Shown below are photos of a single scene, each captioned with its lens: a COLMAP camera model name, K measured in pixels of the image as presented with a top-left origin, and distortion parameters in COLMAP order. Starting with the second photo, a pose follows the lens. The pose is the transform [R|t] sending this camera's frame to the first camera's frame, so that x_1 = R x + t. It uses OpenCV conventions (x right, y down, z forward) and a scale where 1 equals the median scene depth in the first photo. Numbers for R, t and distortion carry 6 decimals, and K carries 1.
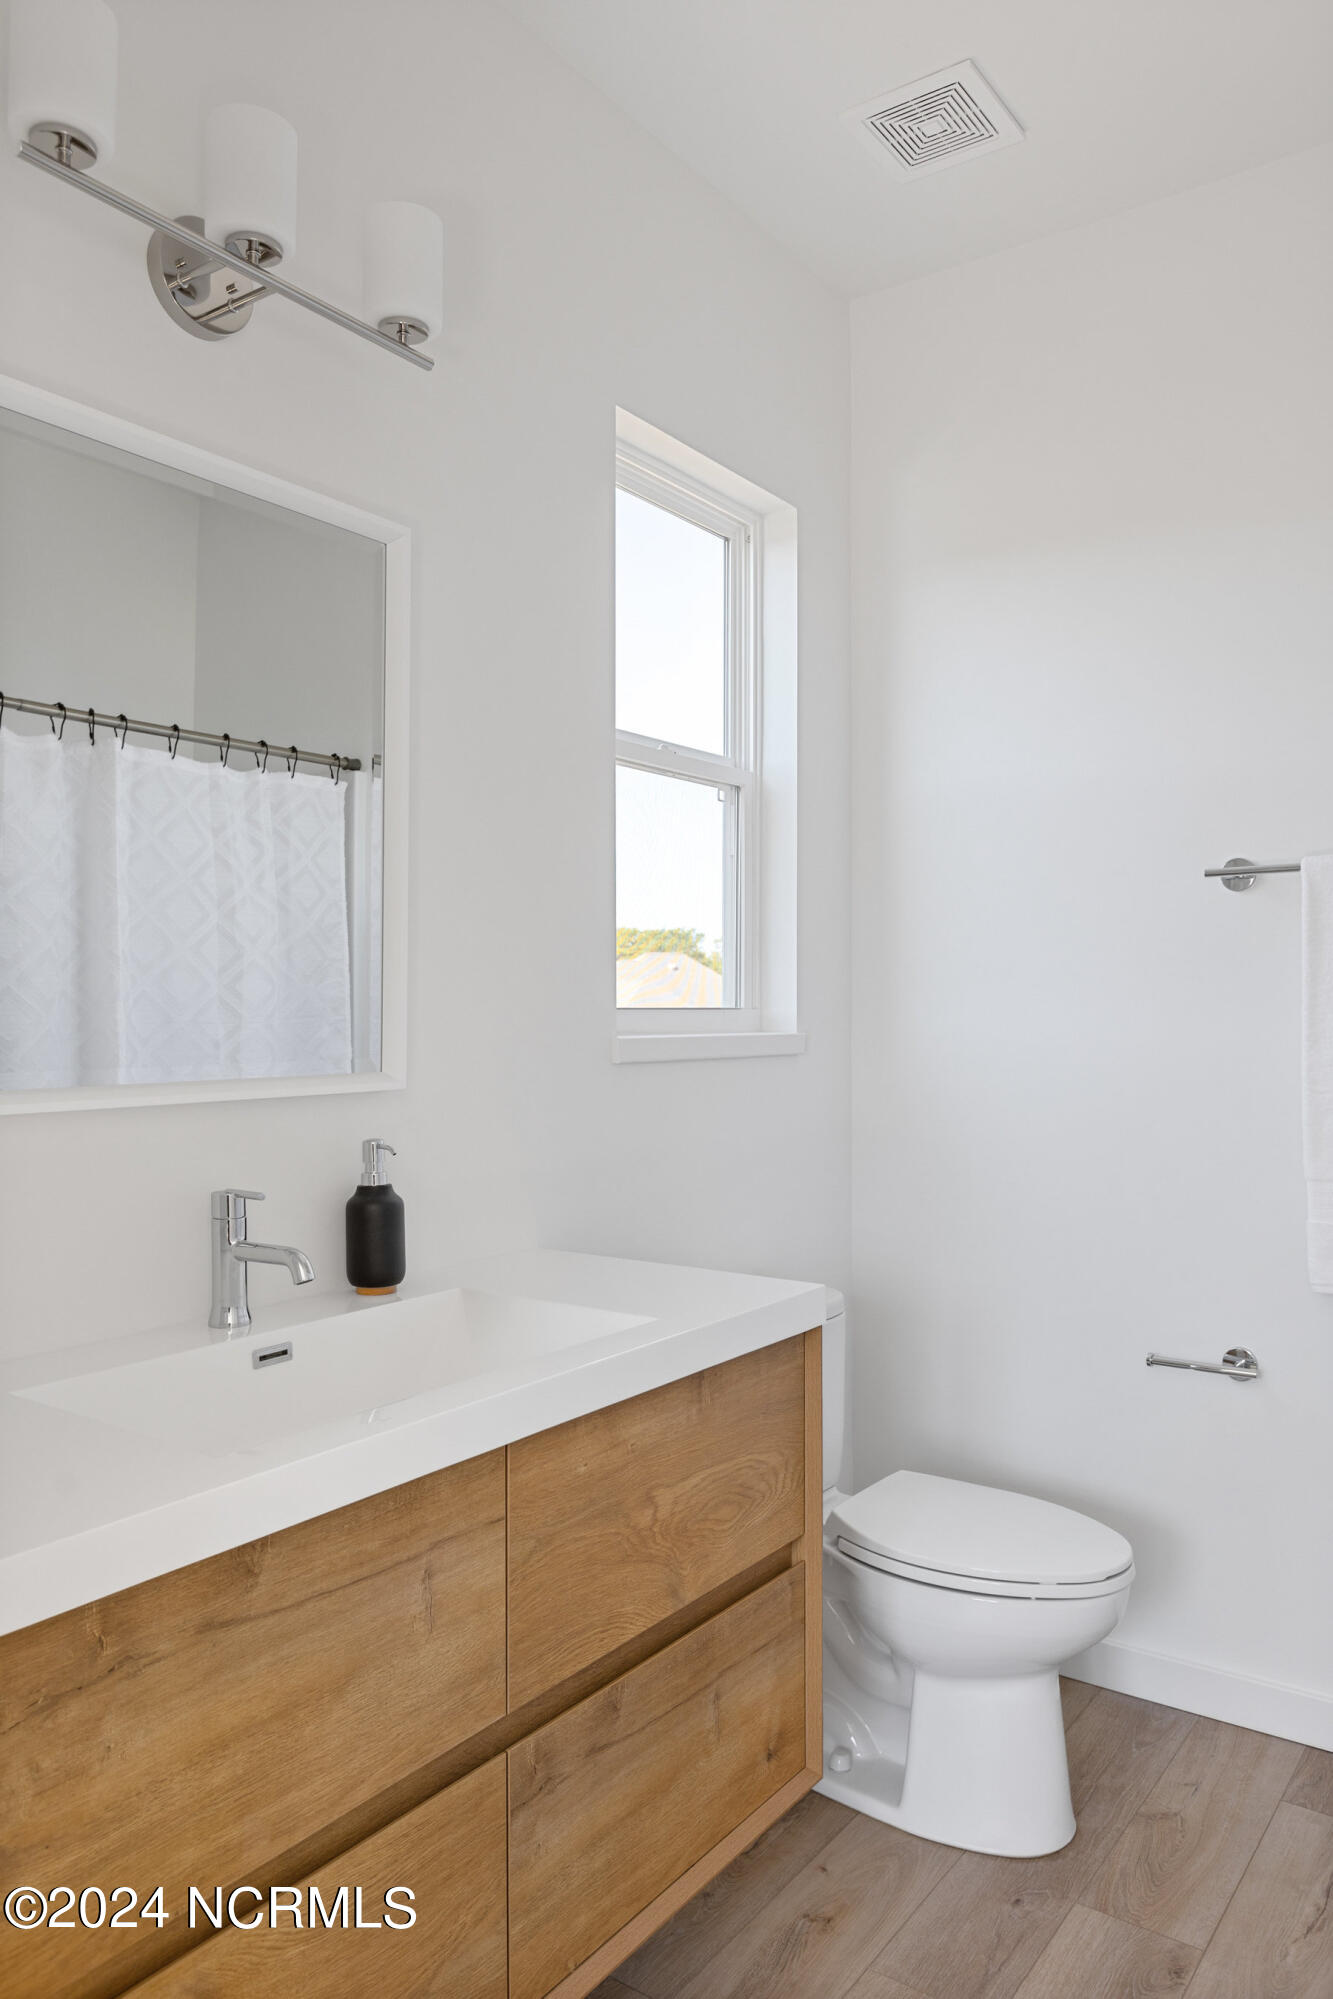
lens RADIAL K [[1415.2, 0, 669.7], [0, 1415.2, 968.5], [0, 0, 1]] dist [0.002948, 0.002477]
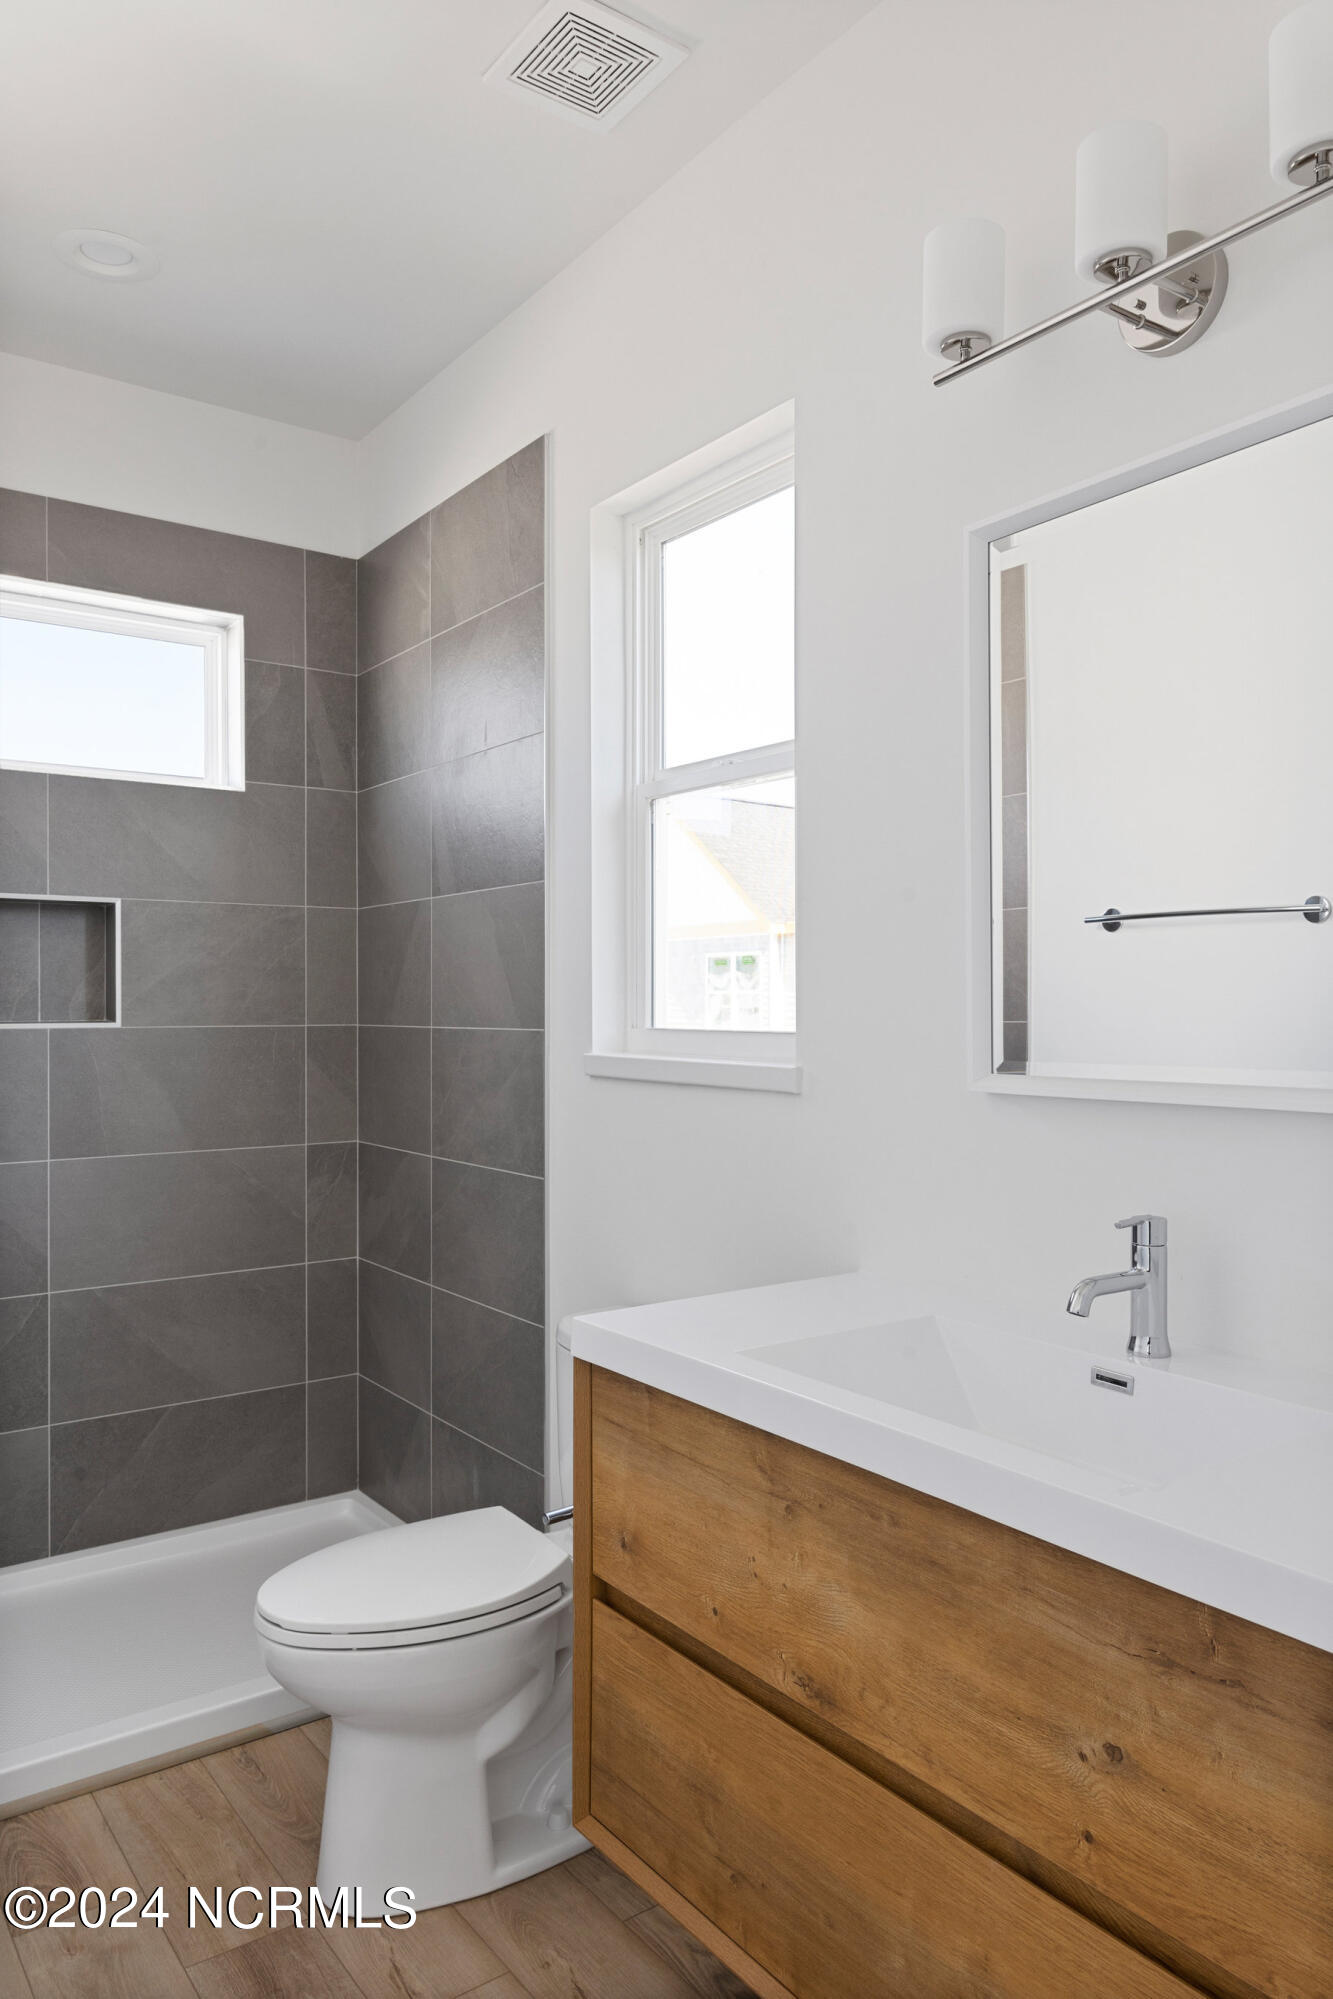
lens RADIAL K [[1360.7, 0, 666.5], [0, 1360.7, 999.5], [0, 0, 1]] dist [-0.004009, -0.002574]
pose [[-0.315309, -0.012866, -0.948902, 0.592044], [0.007402, 0.999844, -0.016017, 0.014376], [0.948960, -0.012074, -0.315164, 0.827660]]
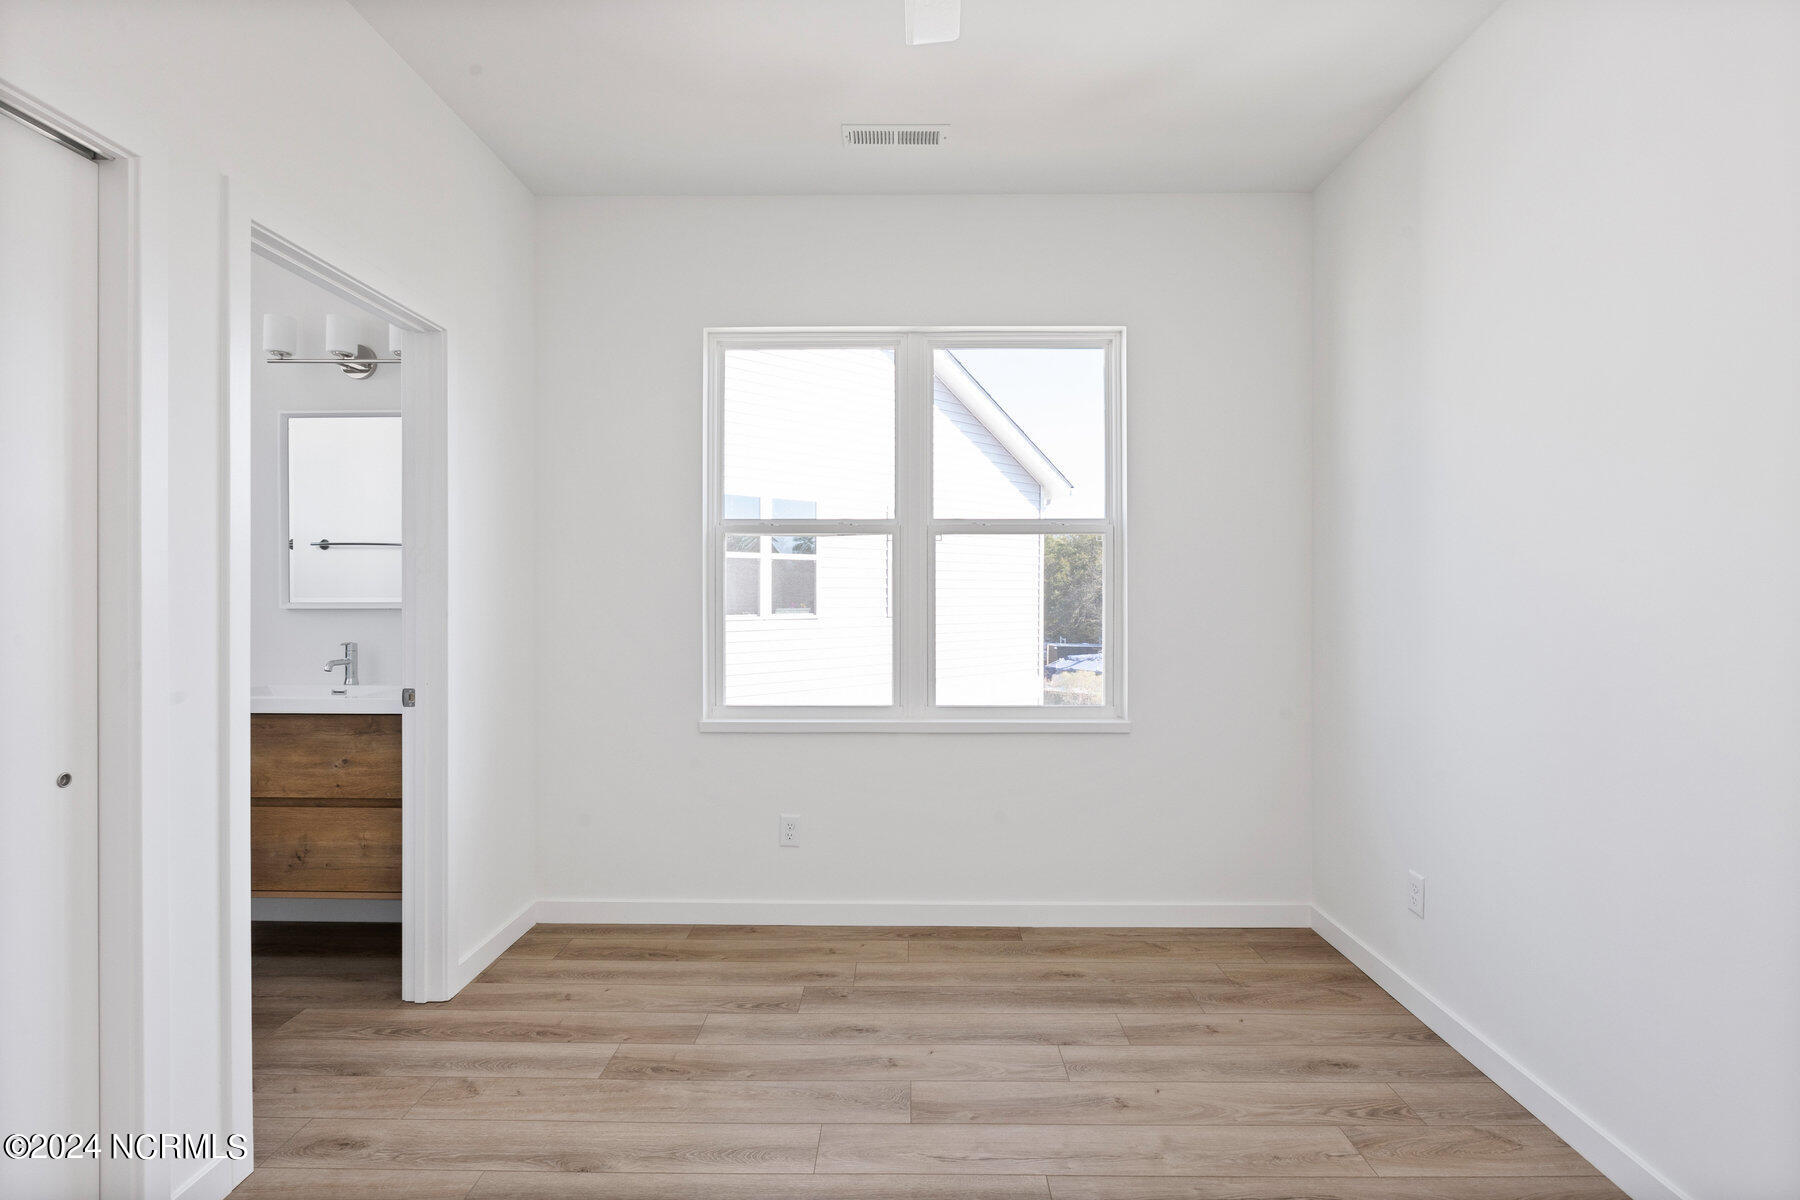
lens RADIAL K [[874.4, 0, 900.0], [0, 874.4, 600.0], [0, 0, 1]] dist [0.000311, -0.000069]
pose [[0.564061, -0.002684, -0.825729, 2.478269], [0.011816, 0.999919, 0.004822, 0.078009], [0.825649, -0.012477, 0.564046, 0.726992]]
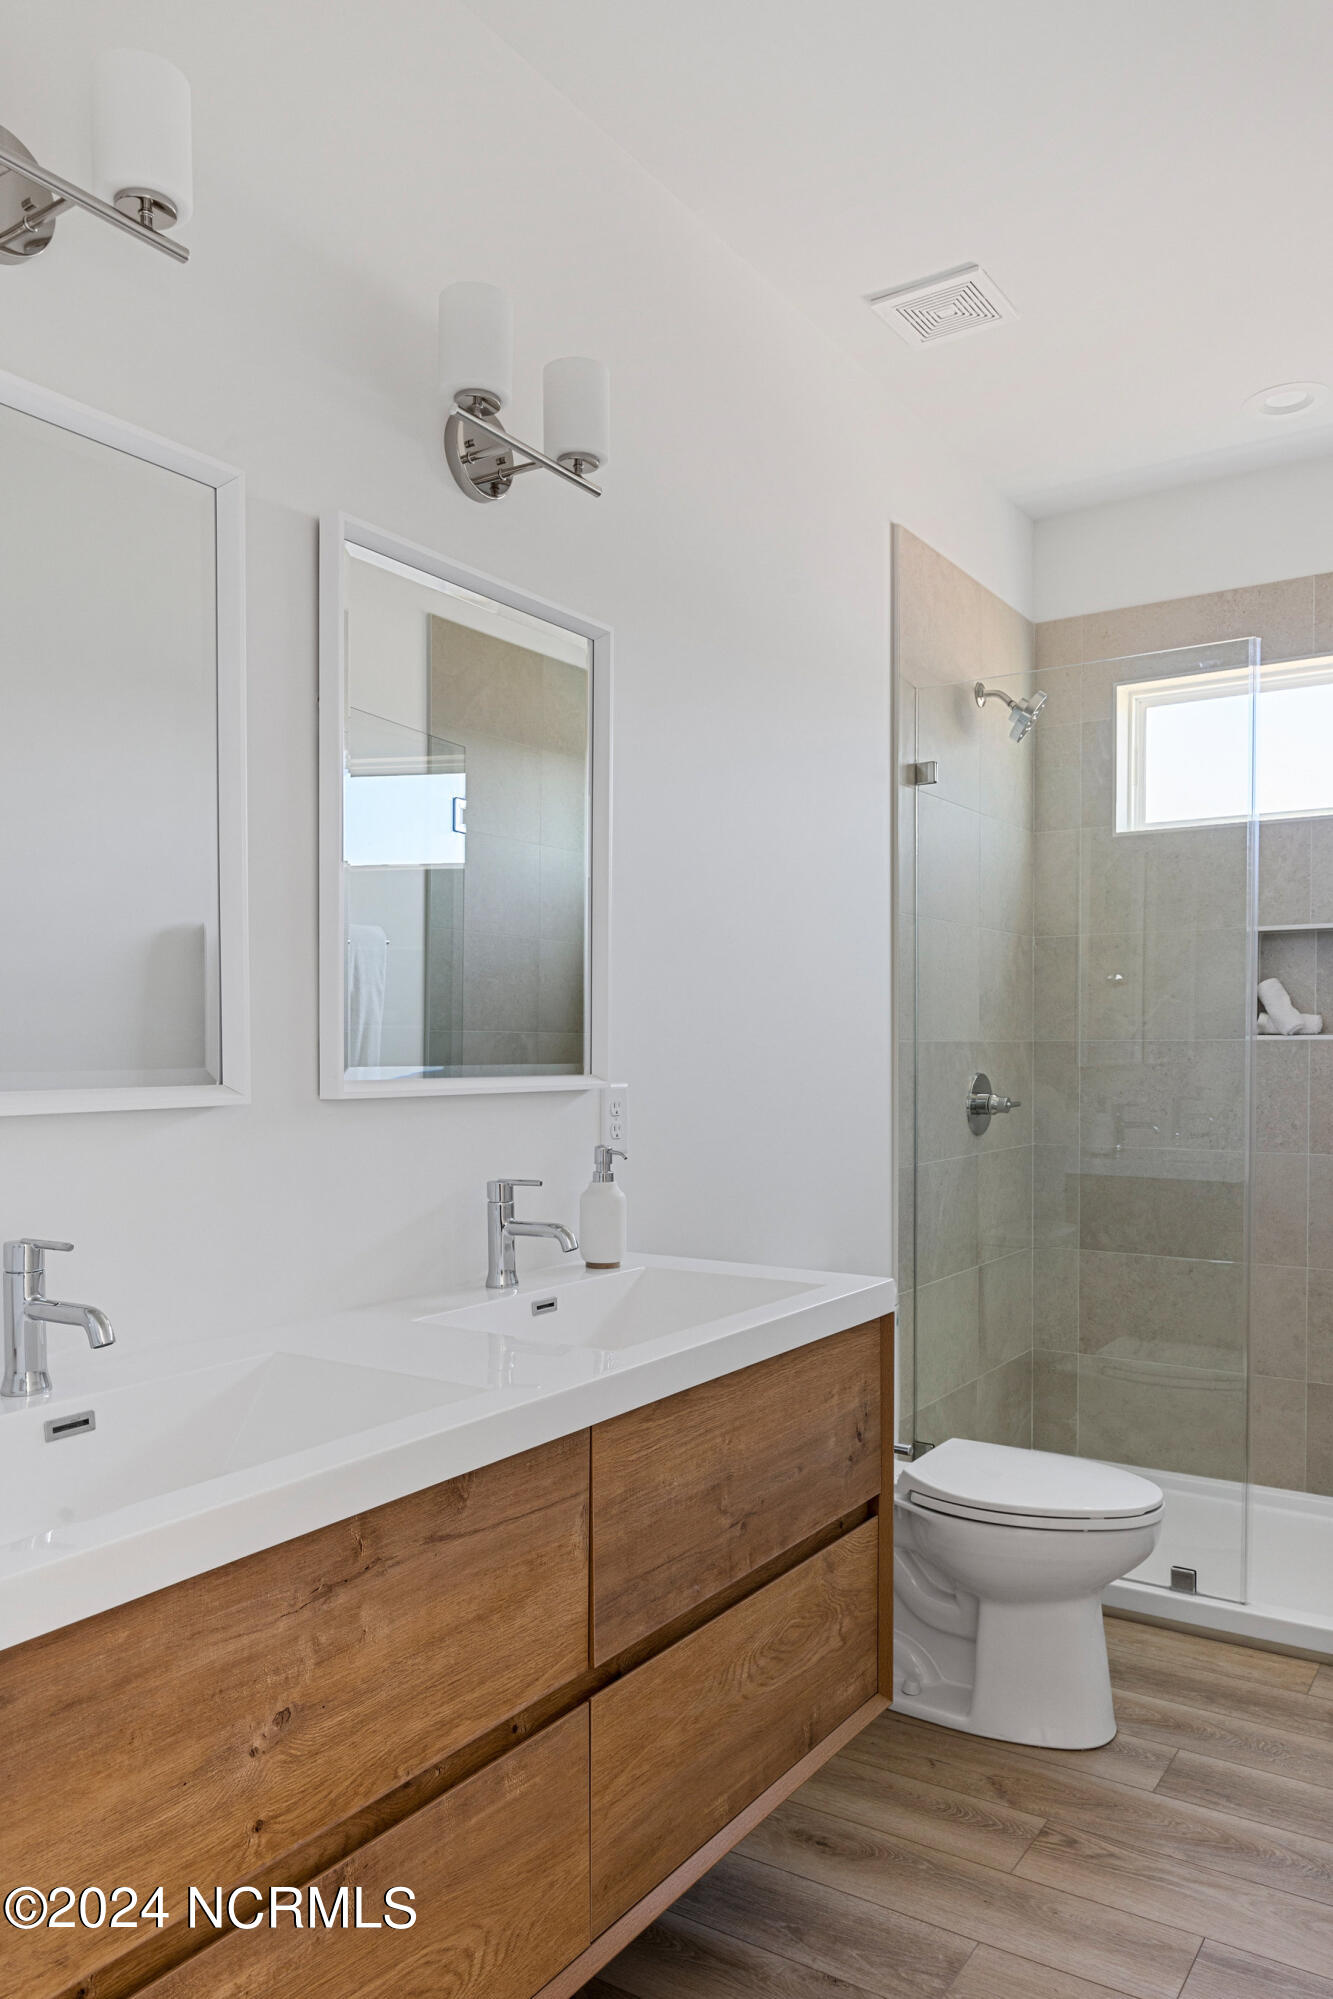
lens RADIAL K [[1448.3, 0, 666.5], [0, 1448.3, 999.5], [0, 0, 1]] dist [0.029538, -0.002440]
pose [[0.999220, 0.017028, 0.035637, -0.165997], [-0.017097, 0.999853, 0.001620, -0.005133], [-0.035604, -0.002228, 0.999363, -0.242186]]
